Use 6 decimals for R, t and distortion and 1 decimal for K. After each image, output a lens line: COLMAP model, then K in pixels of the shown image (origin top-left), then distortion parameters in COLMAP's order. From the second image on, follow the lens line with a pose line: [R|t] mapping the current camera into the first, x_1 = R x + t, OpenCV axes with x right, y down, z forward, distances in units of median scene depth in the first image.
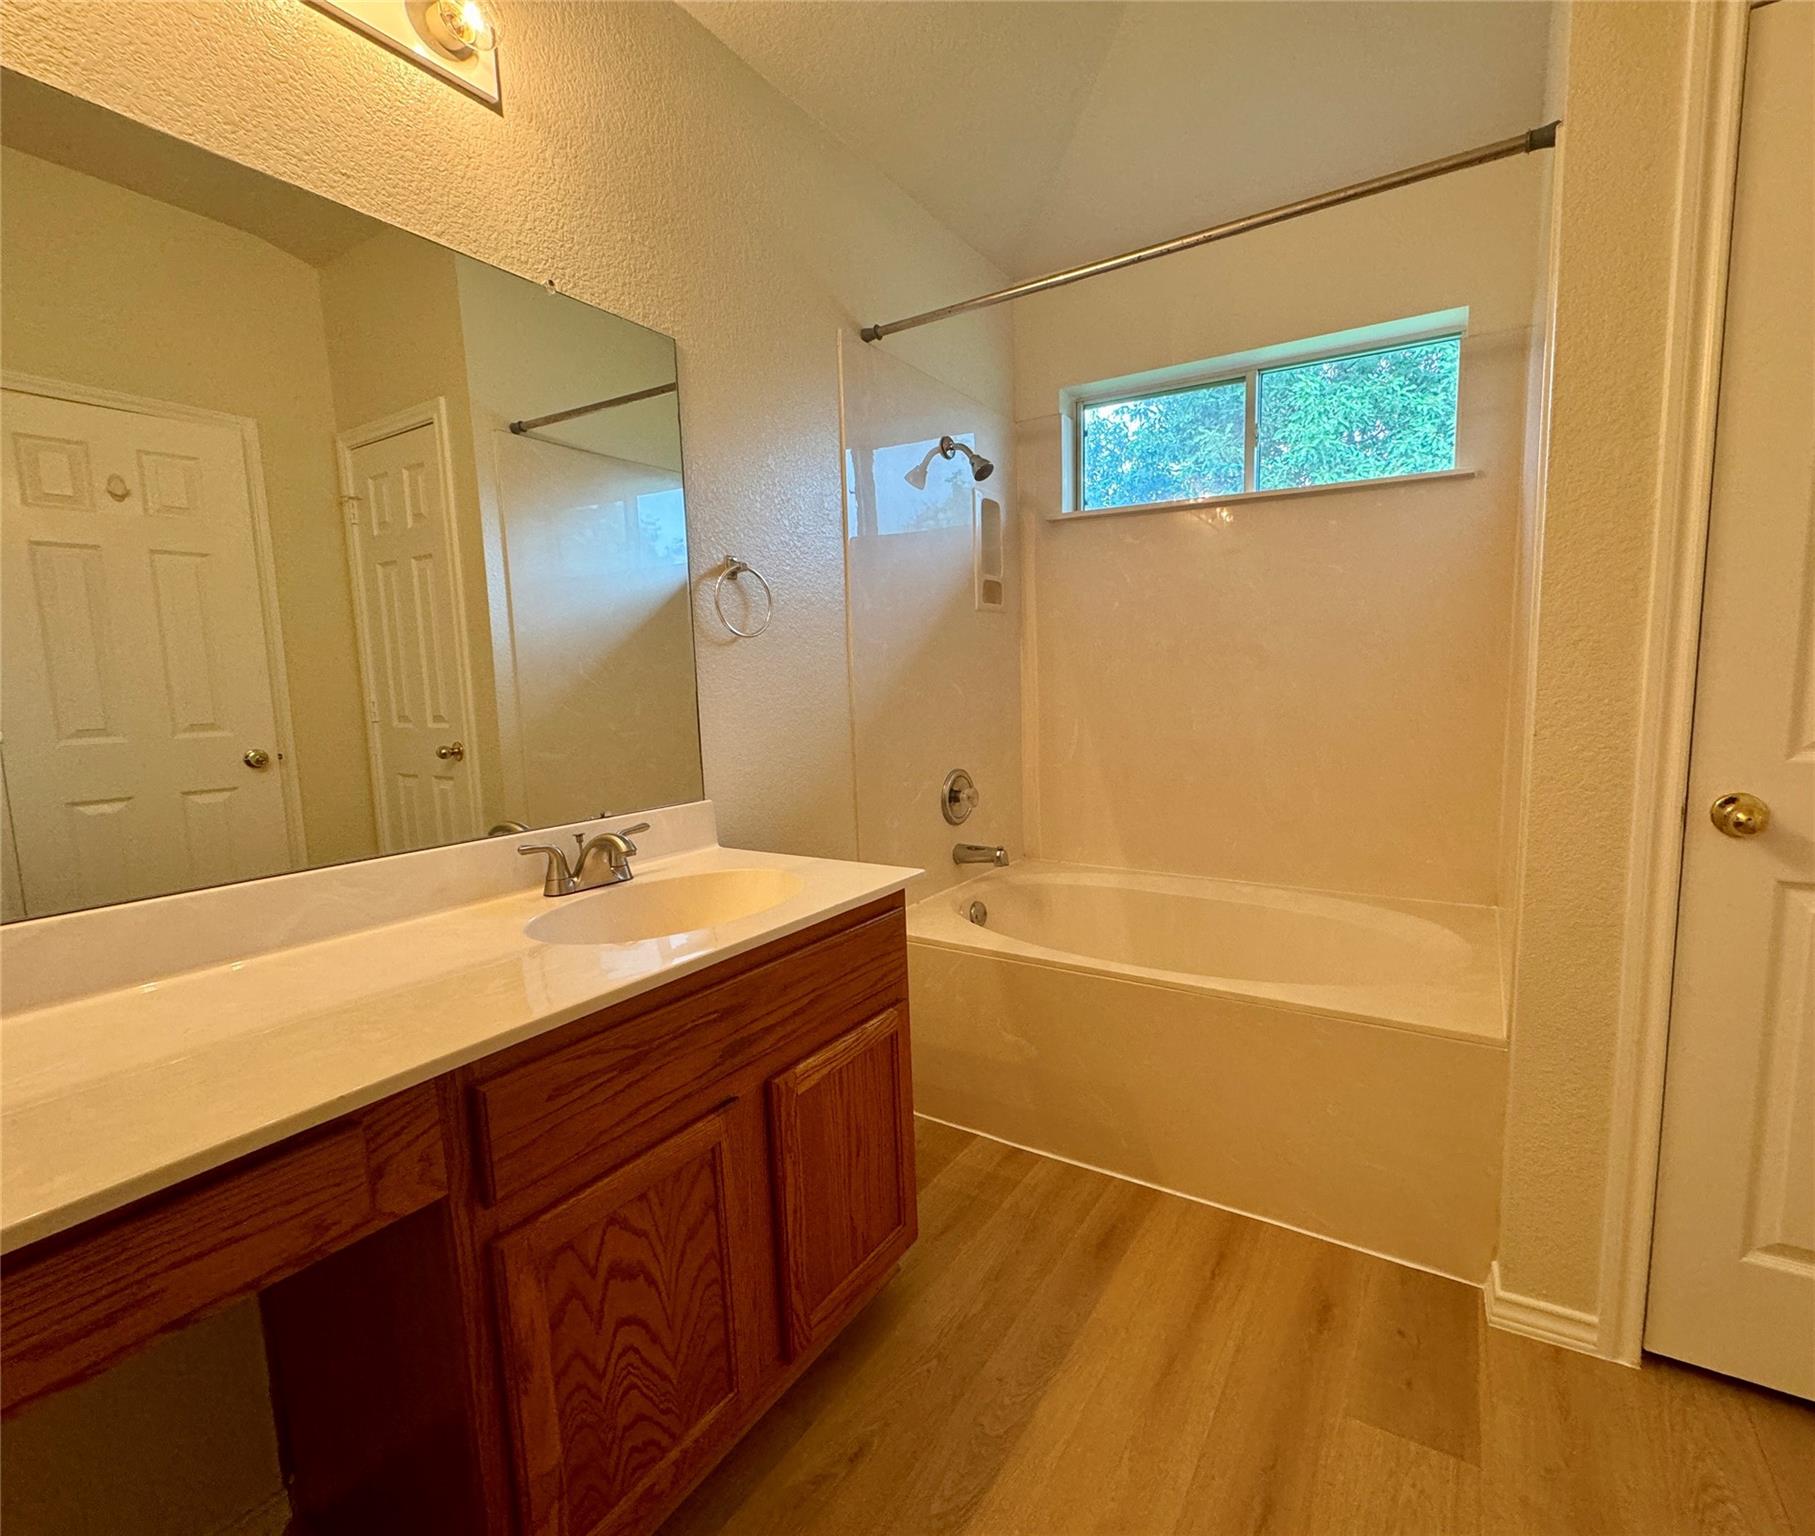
lens RADIAL K [[894.9, 0, 907.3], [0, 894.9, 770.2], [0, 0, 1]] dist [-0.005845, -0.001517]
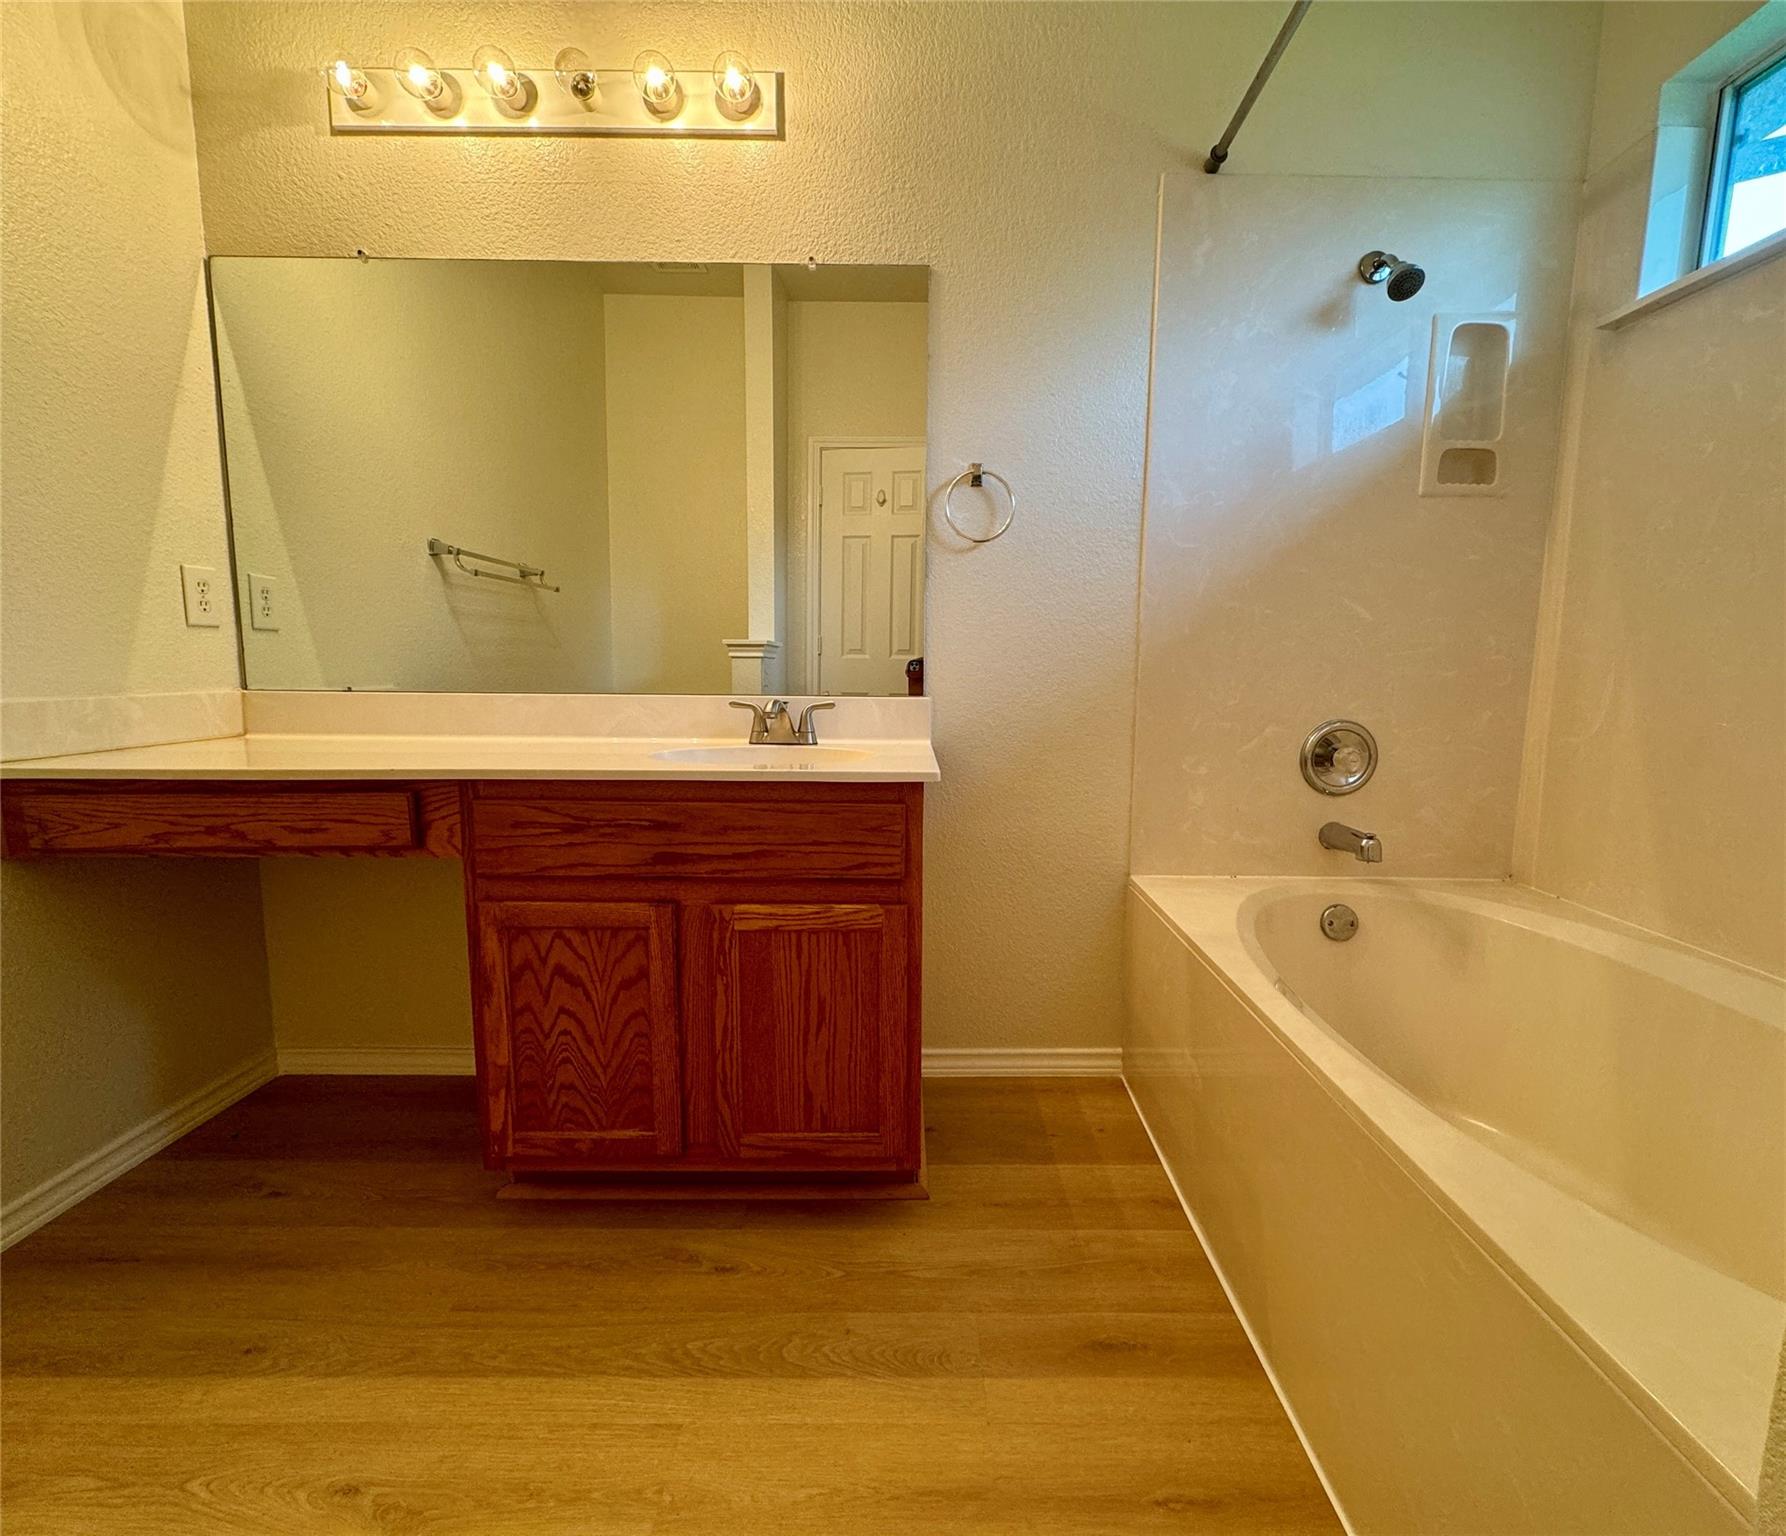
lens RADIAL K [[805.3, 0, 898.4], [0, 805.3, 766.7], [0, 0, 1]] dist [-0.003140, 0.001187]
pose [[0.491980, 0.141267, -0.859069, 0.779520], [-0.129345, 0.987657, 0.088338, 0.044240], [0.860944, 0.067655, 0.504180, 0.624299]]
